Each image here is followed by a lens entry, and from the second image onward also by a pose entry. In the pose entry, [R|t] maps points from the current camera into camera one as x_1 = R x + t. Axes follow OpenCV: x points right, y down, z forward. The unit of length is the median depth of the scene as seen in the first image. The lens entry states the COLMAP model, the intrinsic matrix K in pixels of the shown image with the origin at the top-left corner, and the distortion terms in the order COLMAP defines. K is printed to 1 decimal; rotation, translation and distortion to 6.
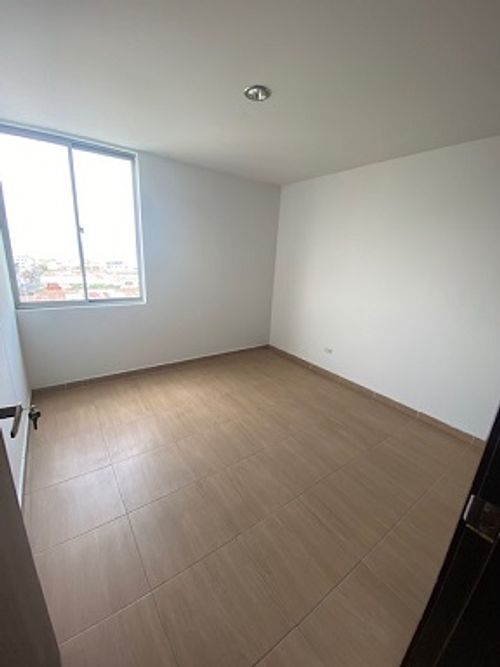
lens RADIAL K [[269.1, 0, 254.6], [0, 269.1, 335.4], [0, 0, 1]] dist [-0.009656, -0.003248]
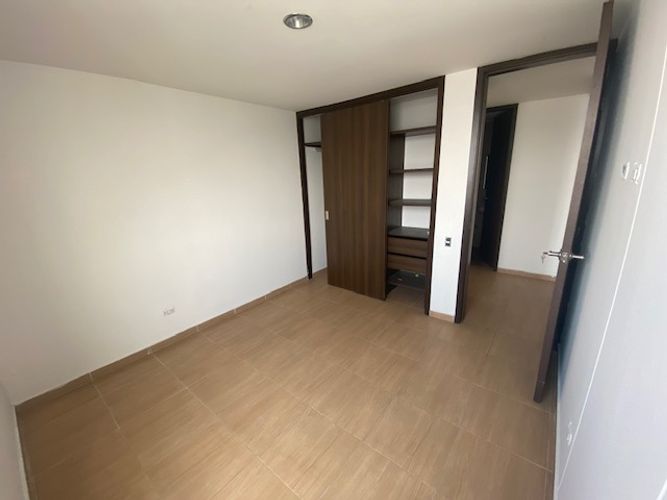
lens RADIAL K [[269.1, 0, 337.4], [0, 269.1, 248.5], [0, 0, 1]] dist [-0.009656, -0.003248]
pose [[-0.280740, -0.297519, 0.912506, -0.647421], [0.299160, 0.876252, 0.377738, -0.316839], [-0.911969, 0.379032, -0.156993, 0.782436]]
